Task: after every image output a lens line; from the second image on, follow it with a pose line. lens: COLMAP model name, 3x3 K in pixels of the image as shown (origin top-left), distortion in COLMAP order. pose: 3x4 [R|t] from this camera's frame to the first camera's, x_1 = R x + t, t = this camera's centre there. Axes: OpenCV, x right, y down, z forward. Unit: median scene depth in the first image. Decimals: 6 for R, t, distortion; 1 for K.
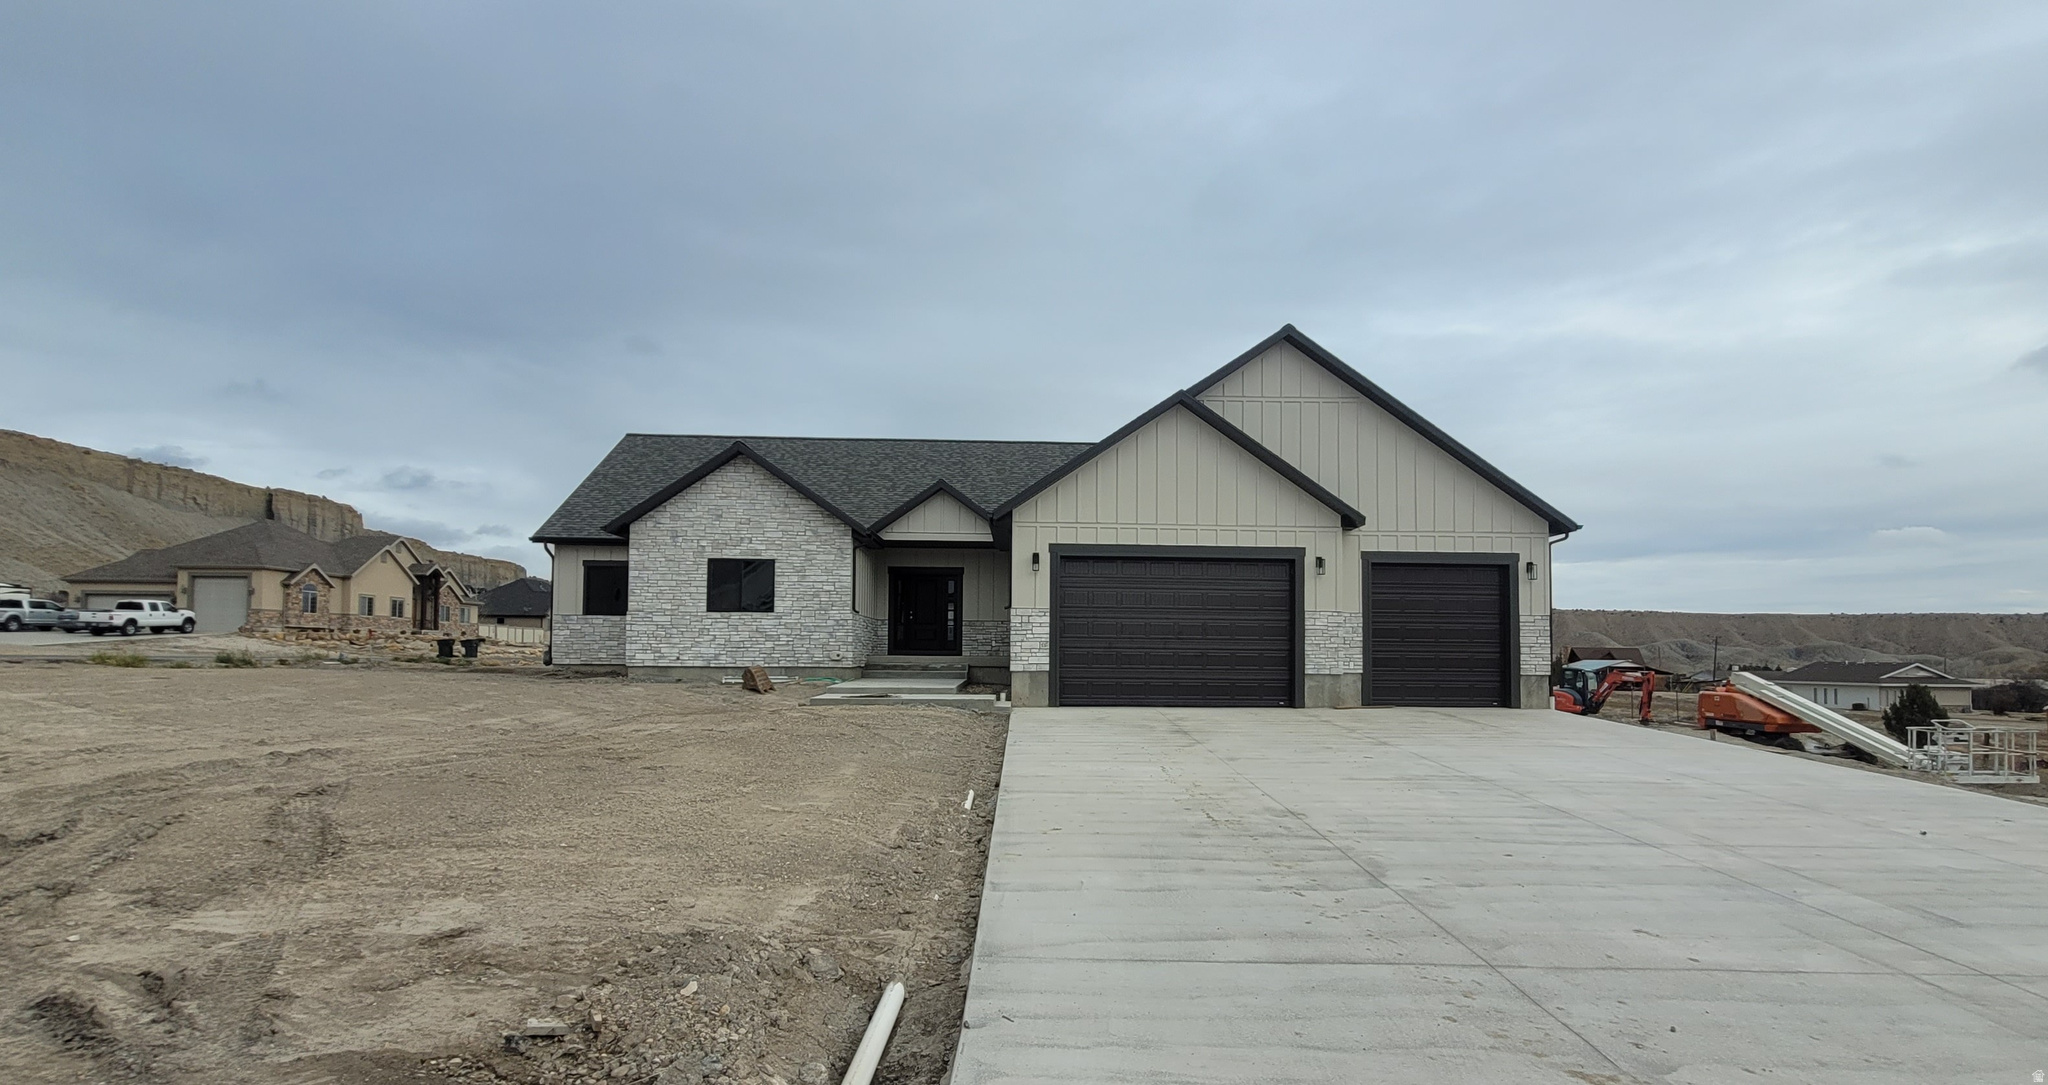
lens RADIAL K [[1025.3, 0, 1053.1], [0, 1025.3, 645.6], [0, 0, 1]] dist [-0.001978, 0.000149]
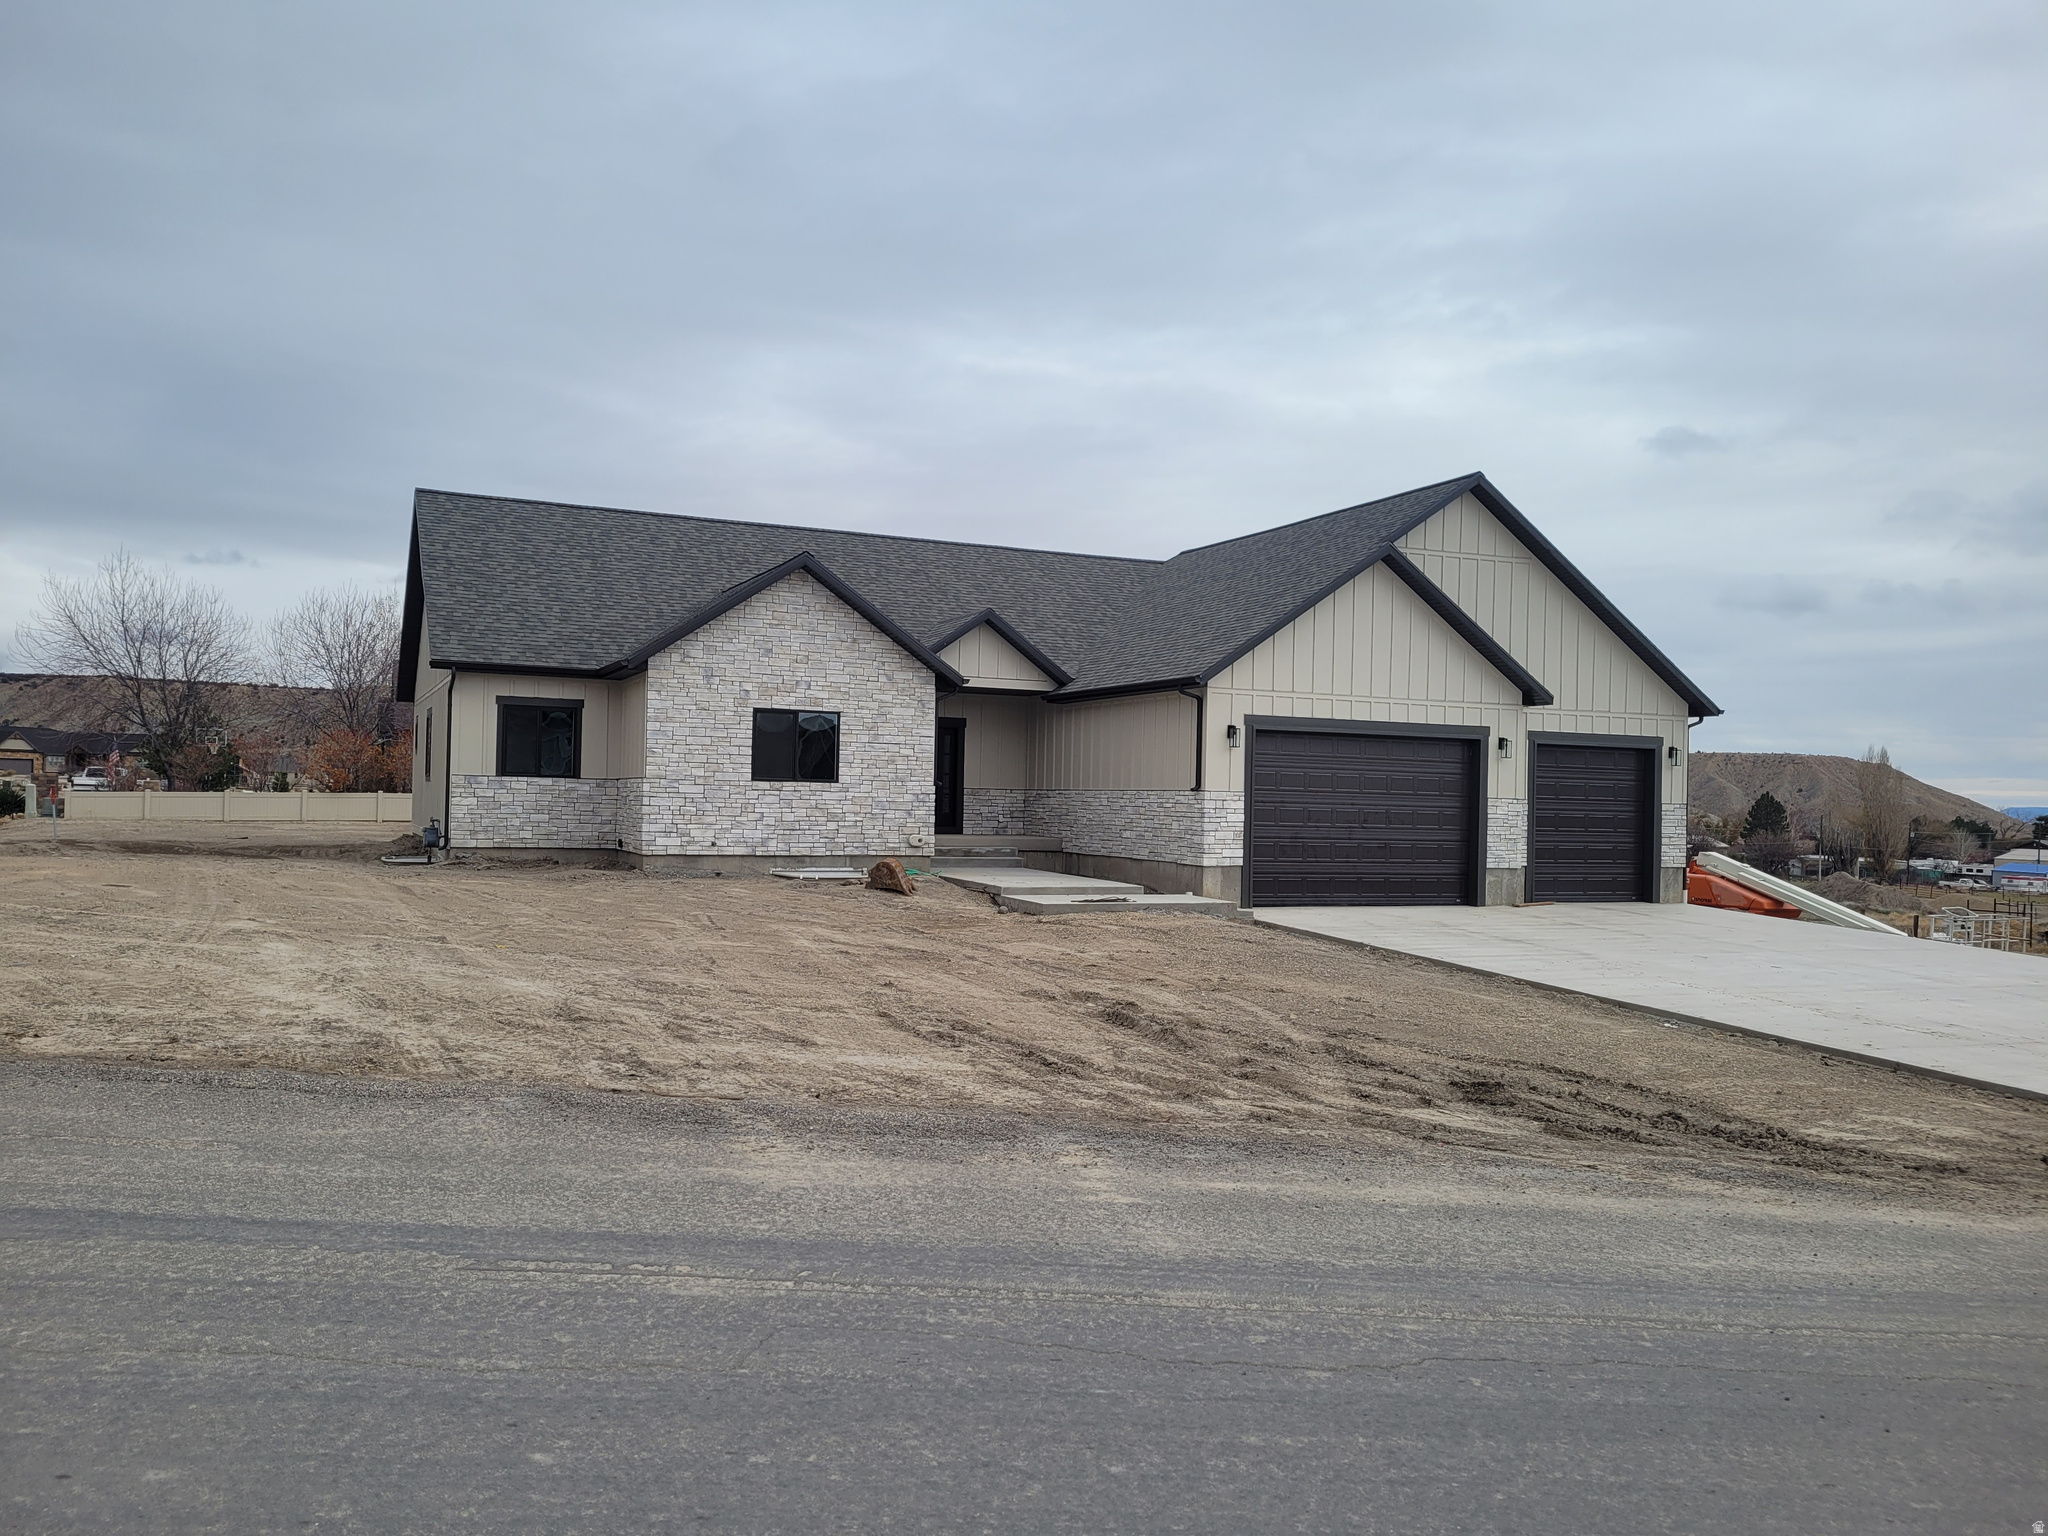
lens RADIAL K [[1553.8, 0, 989.0], [0, 1553.8, 824.2], [0, 0, 1]] dist [0.044289, -0.000369]
pose [[0.932156, 0.006750, 0.361993, -0.636031], [-0.019308, 0.999330, 0.031085, -0.043329], [-0.361541, -0.035966, 0.931662, -0.111714]]
